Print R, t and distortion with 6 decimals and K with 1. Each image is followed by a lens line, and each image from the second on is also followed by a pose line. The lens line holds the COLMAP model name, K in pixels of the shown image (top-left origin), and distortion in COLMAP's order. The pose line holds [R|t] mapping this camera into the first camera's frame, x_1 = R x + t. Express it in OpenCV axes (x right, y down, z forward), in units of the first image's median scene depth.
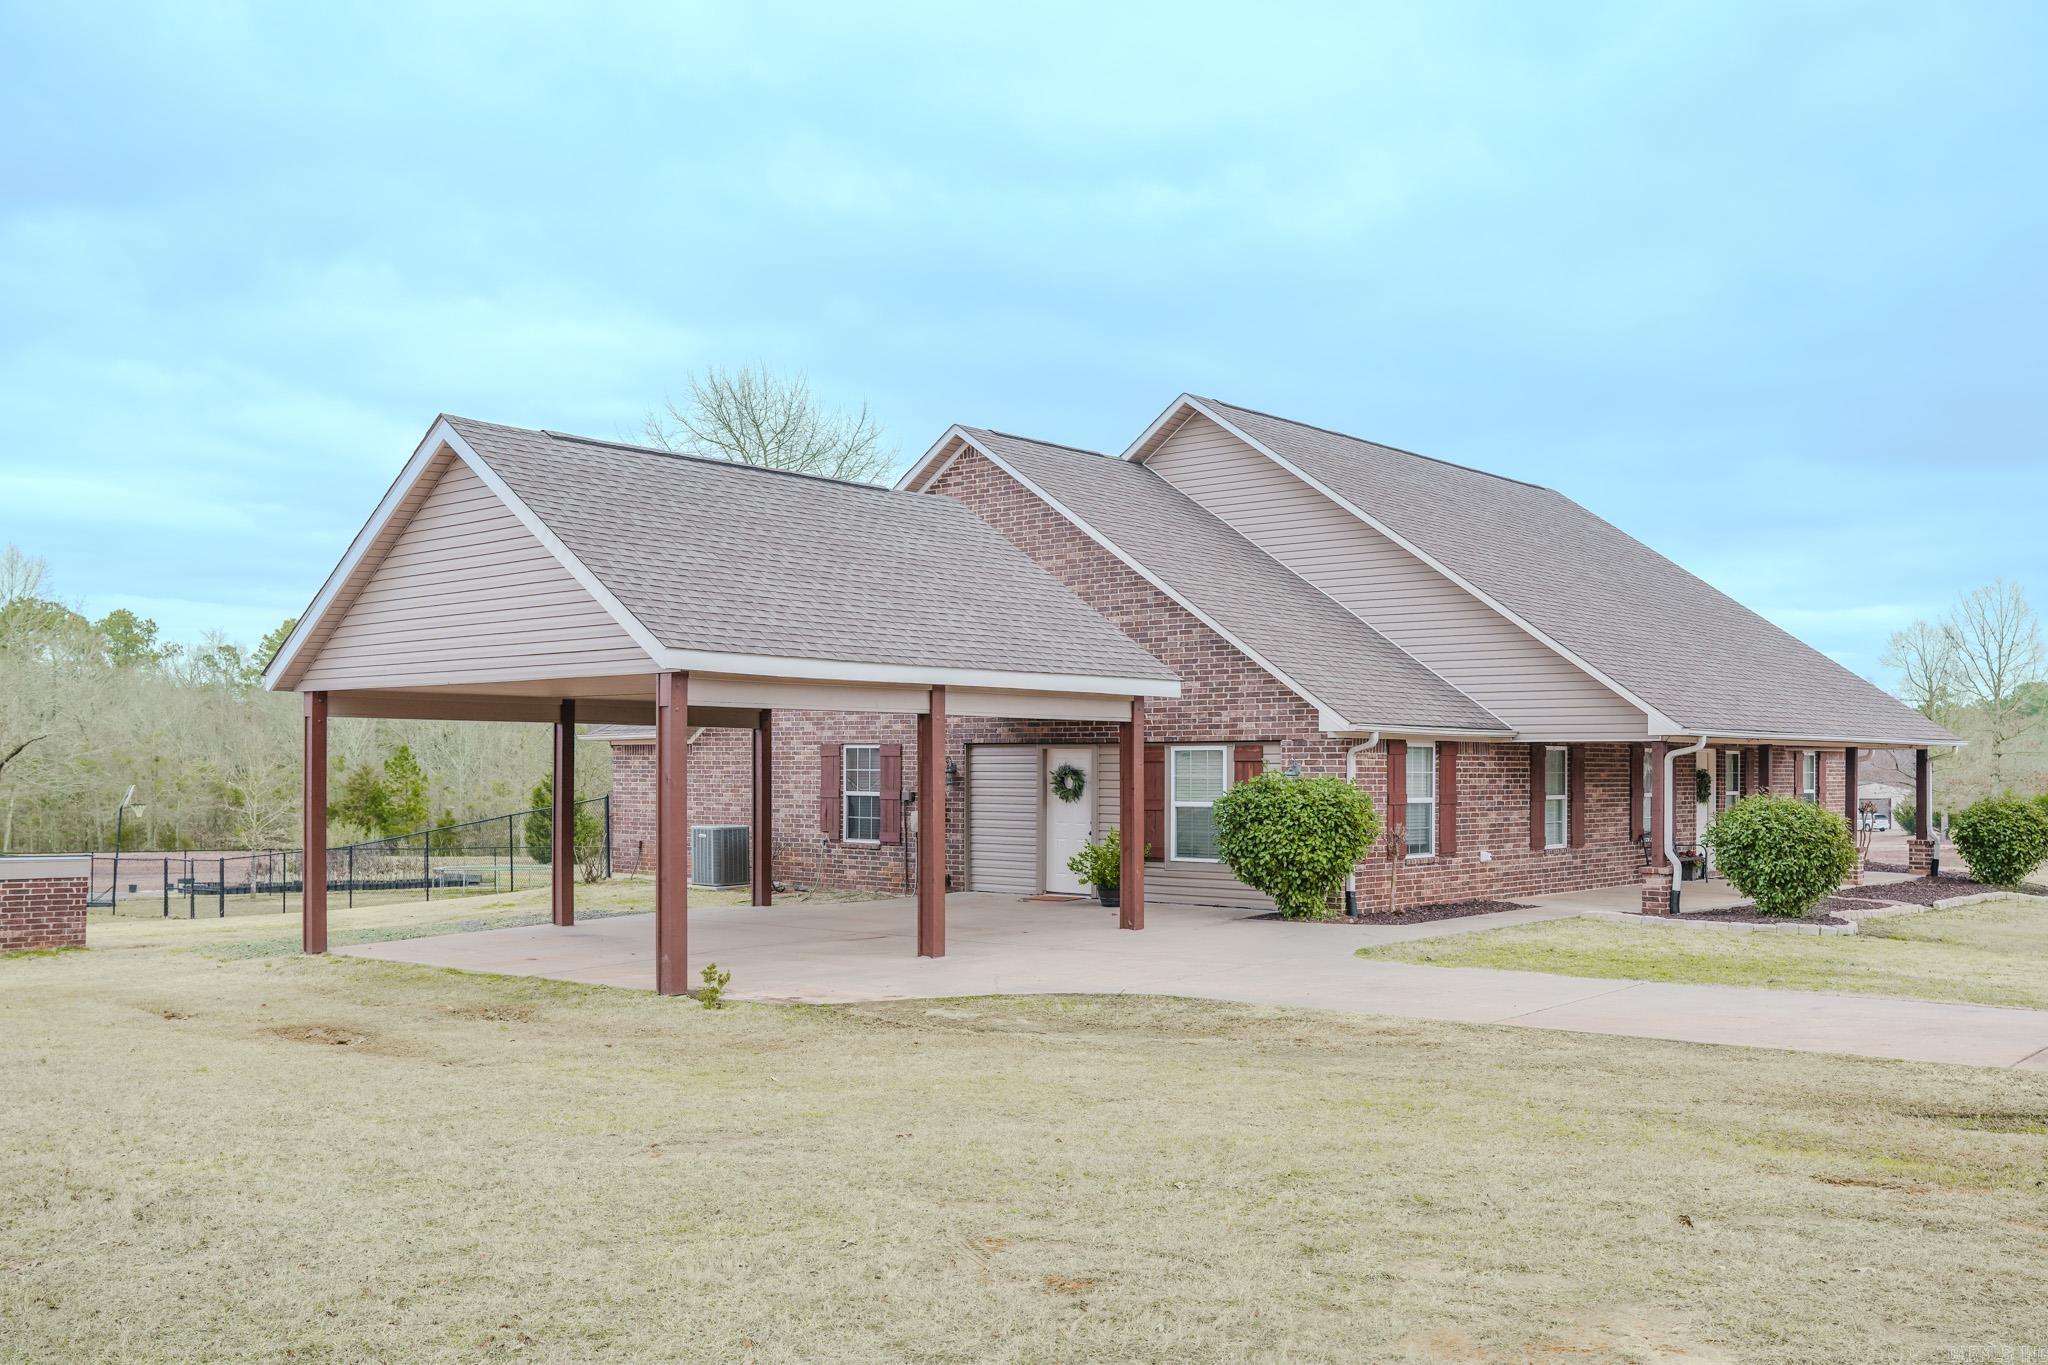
lens RADIAL K [[1835.1, 0, 1022.5], [0, 1835.1, 685.3], [0, 0, 1]] dist [-0.071906, -0.005105]
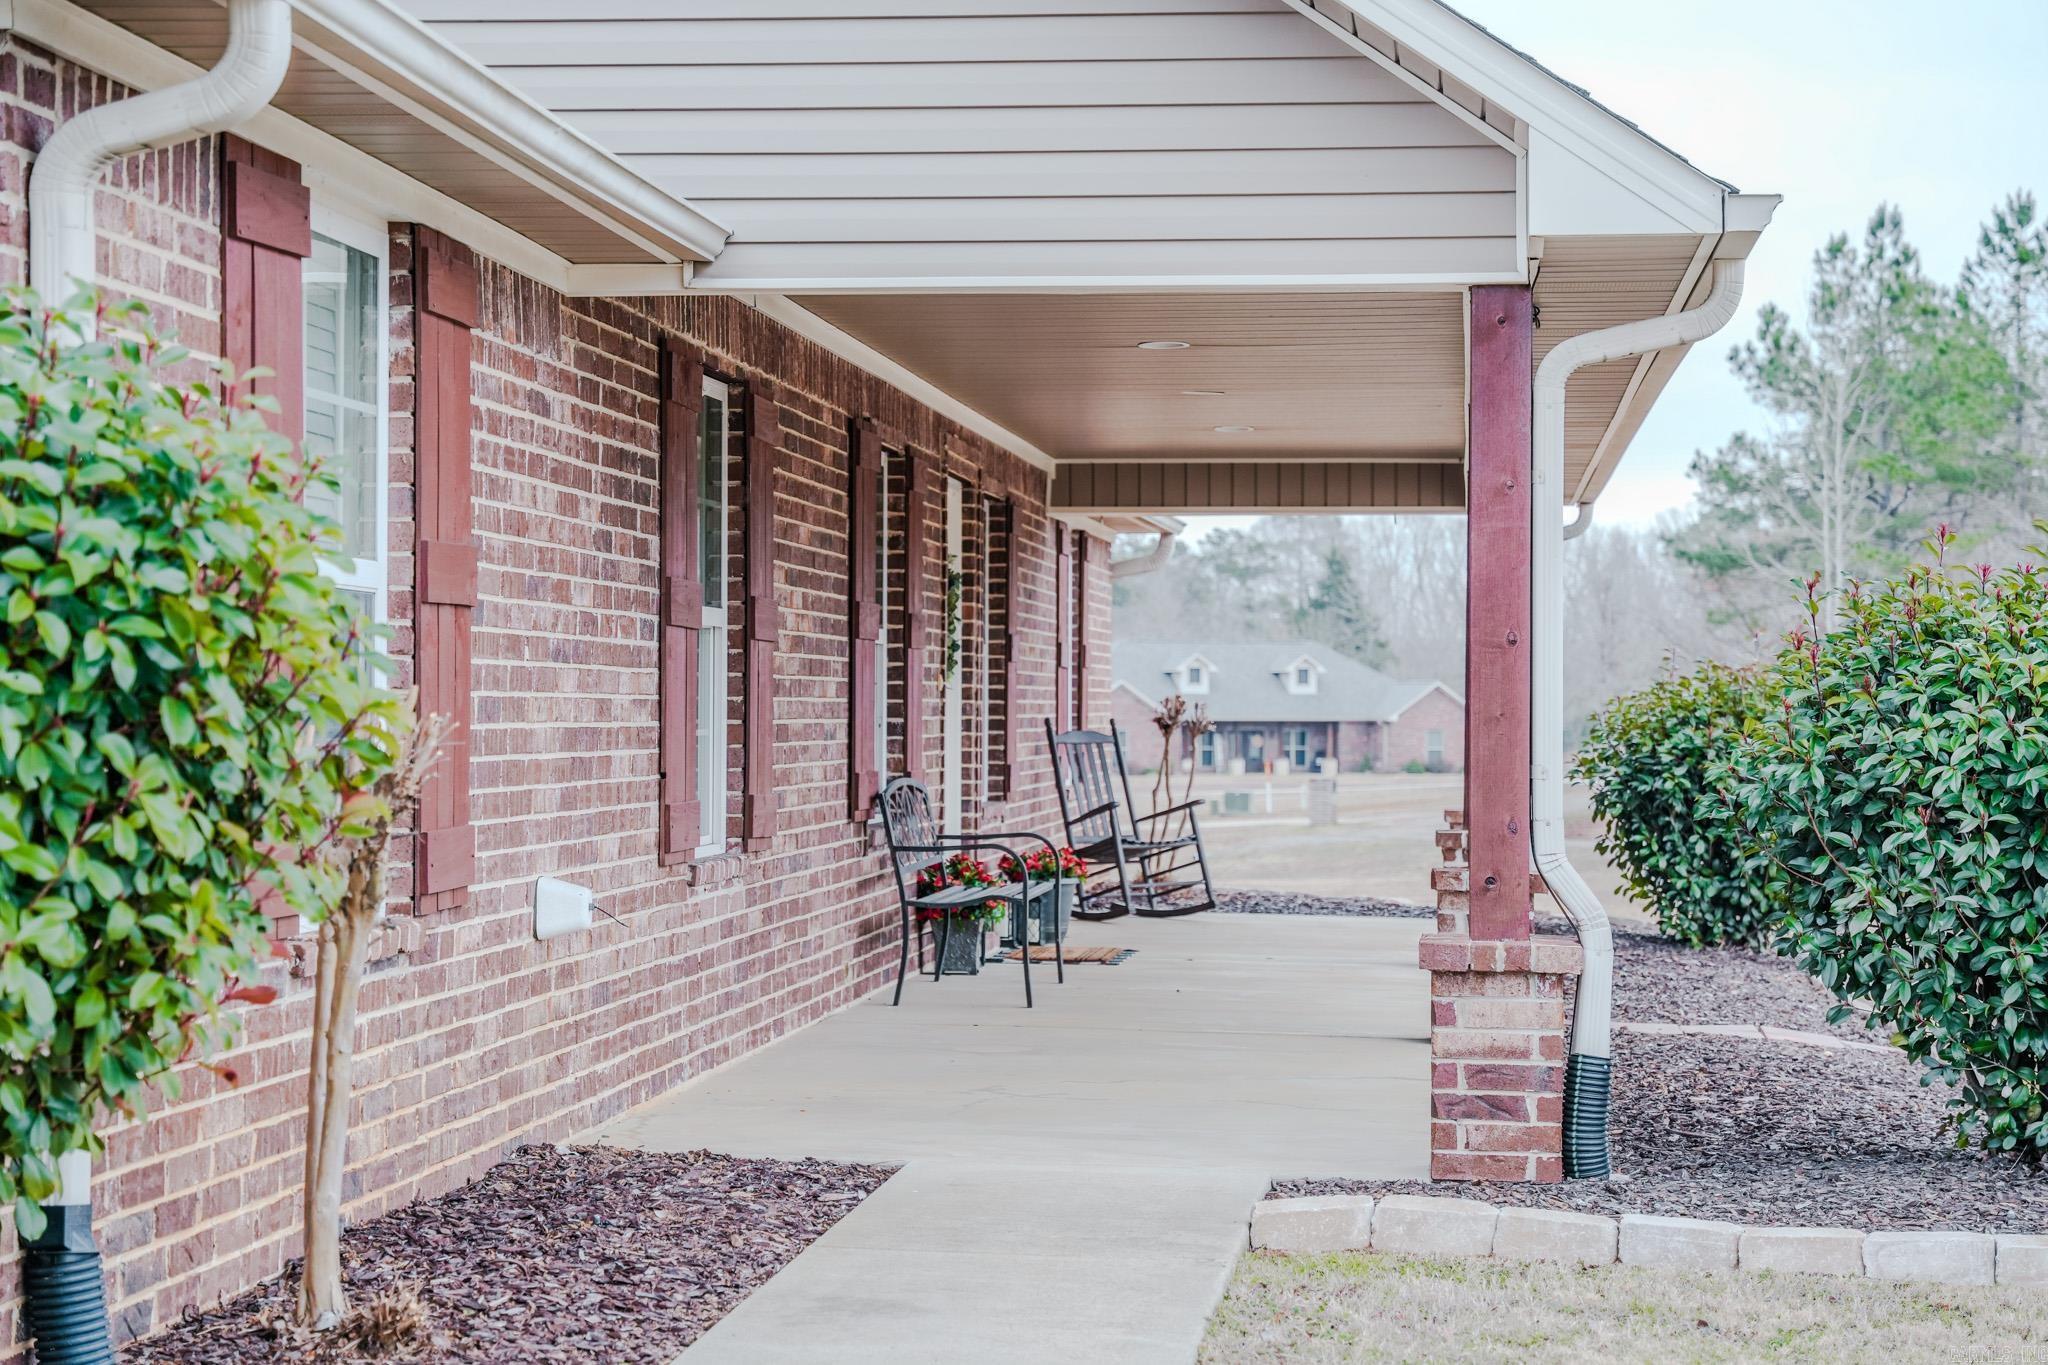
lens RADIAL K [[3915.1, 0, 1023.7], [0, 3915.1, 682.4], [0, 0, 1]] dist [0.023357, 0.000000]
pose [[0.818824, 0.001415, 0.574044, 0.069018], [-0.025763, 0.999080, 0.034285, 0.059250], [-0.573467, -0.042862, 0.818107, 0.682205]]
